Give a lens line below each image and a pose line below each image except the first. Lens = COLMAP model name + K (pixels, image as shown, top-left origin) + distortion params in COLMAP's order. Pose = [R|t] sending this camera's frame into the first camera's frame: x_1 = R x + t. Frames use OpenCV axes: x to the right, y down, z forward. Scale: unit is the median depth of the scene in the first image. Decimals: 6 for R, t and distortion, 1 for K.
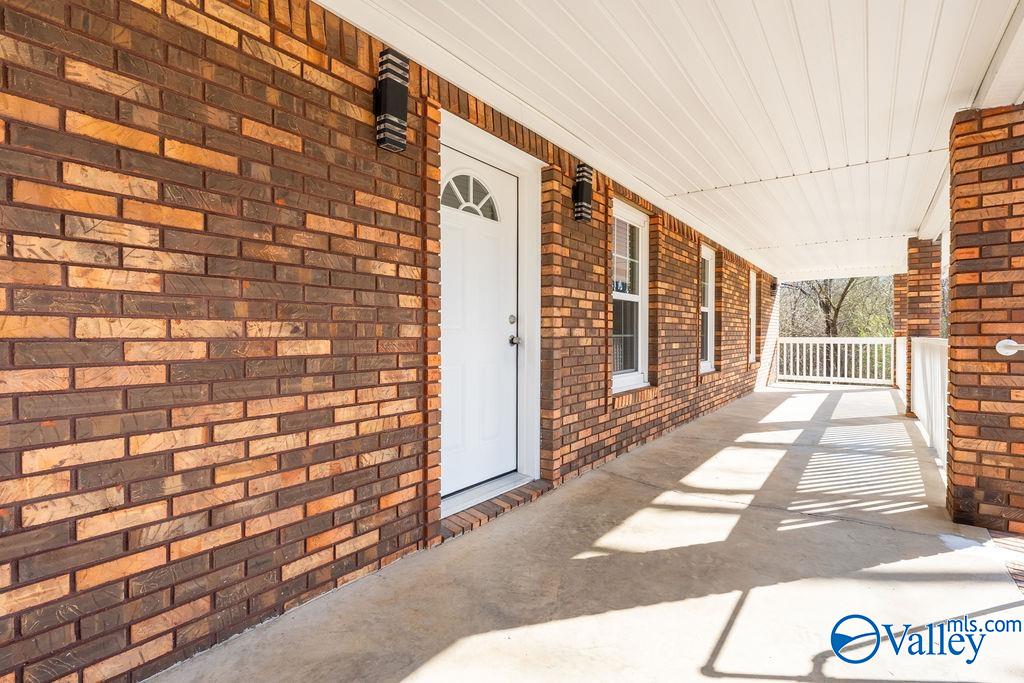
lens RADIAL K [[470.5, 0, 510.6], [0, 470.5, 344.3], [0, 0, 1]] dist [-0.014432, 0.000109]
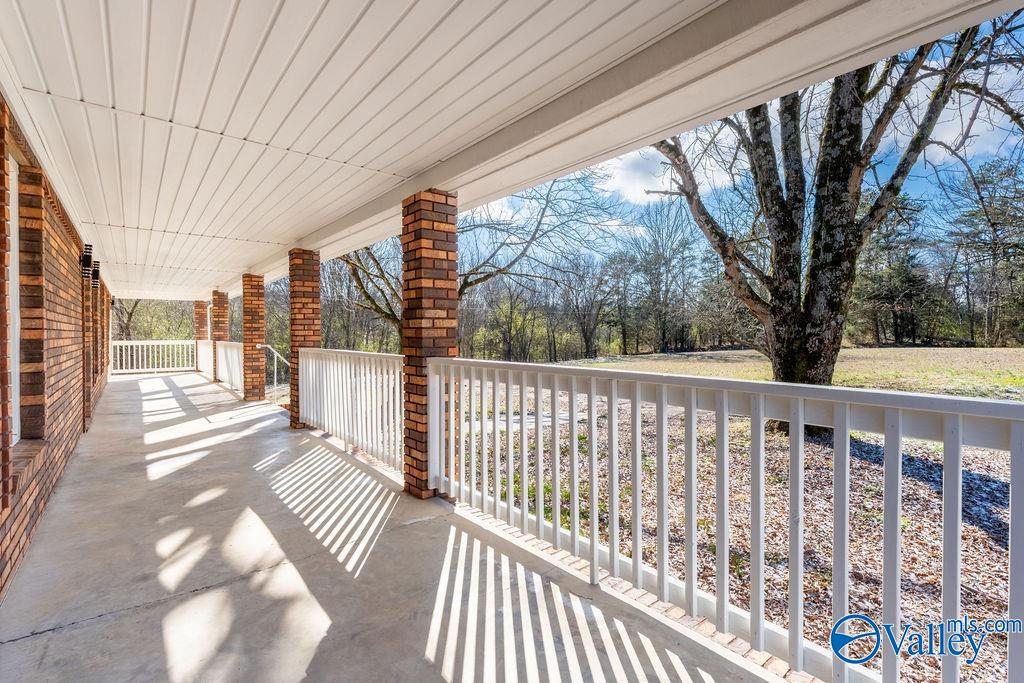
lens RADIAL K [[470.5, 0, 511.4], [0, 470.5, 341.0], [0, 0, 1]] dist [-0.014432, 0.000109]
pose [[0.233389, -0.012163, 0.972307, -0.761028], [0.018218, 0.999801, 0.008134, -0.009601], [-0.972213, 0.015816, 0.233564, -0.666103]]
